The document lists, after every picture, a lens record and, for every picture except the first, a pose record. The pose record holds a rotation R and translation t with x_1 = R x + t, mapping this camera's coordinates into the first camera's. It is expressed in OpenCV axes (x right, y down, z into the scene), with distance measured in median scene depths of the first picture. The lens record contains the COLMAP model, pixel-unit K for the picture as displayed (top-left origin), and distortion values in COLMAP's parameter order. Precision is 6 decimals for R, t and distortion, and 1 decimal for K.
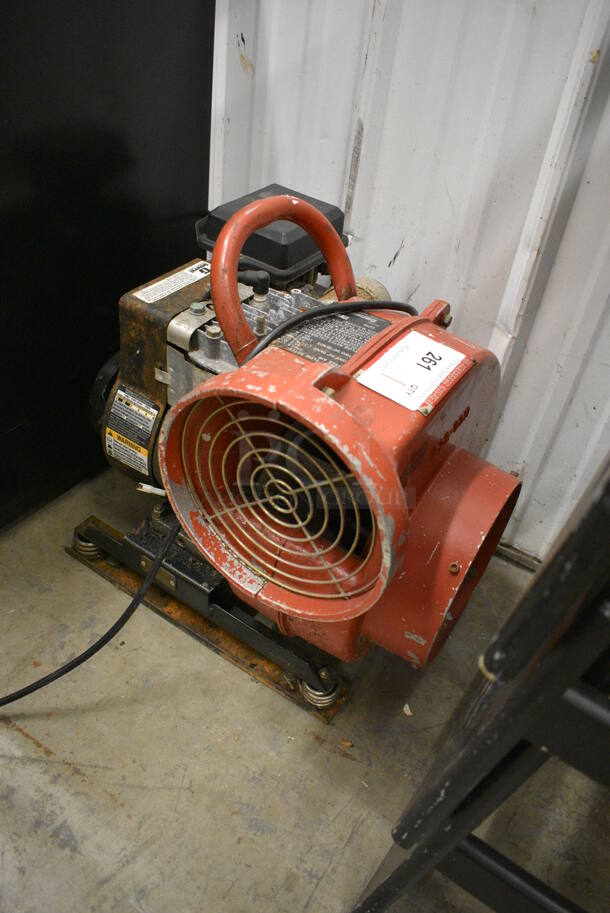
lens RADIAL K [[711.7, 0, 303.2], [0, 711.7, 454.7], [0, 0, 1]] dist [-0.092000, 0.009771]
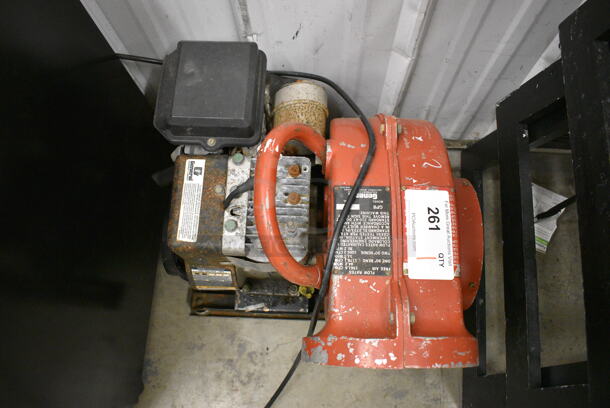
lens RADIAL K [[475.5, 0, 305.0], [0, 475.5, 204.1], [0, 0, 1]] dist [-0.092000, 0.009771]
pose [[0.846450, -0.531954, 0.023373, -0.034721], [0.426191, 0.703166, 0.569138, -0.636813], [-0.319191, -0.471786, 0.821910, 0.263670]]
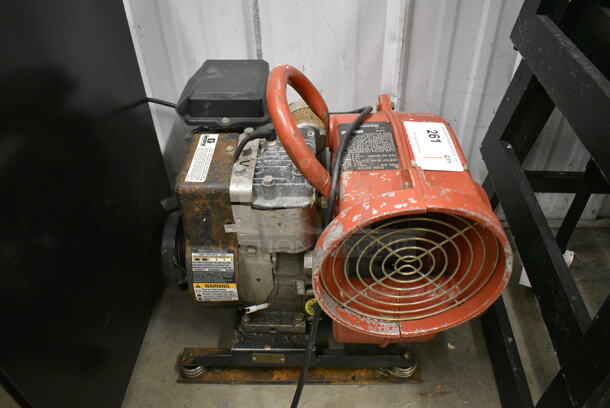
lens RADIAL K [[475.5, 0, 302.8], [0, 475.5, 206.4], [0, 0, 1]] dist [-0.092000, 0.009771]
pose [[0.838123, -0.447127, 0.312452, -0.341780], [0.436408, 0.893281, 0.107686, -0.182189], [-0.327257, 0.046103, 0.943810, 0.133882]]
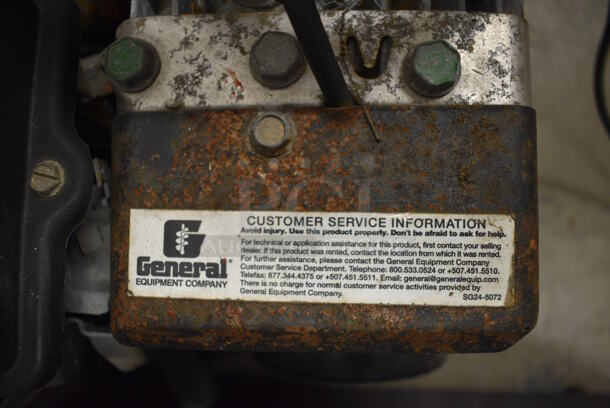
lens RADIAL K [[475.5, 0, 305.8], [0, 475.5, 203.2], [0, 0, 1]] dist [-0.092000, 0.009771]
pose [[-0.545538, -0.837675, -0.026238, -0.156517], [0.555416, -0.384806, 0.737182, -0.382321], [-0.627615, 0.387588, 0.675185, 0.890323]]
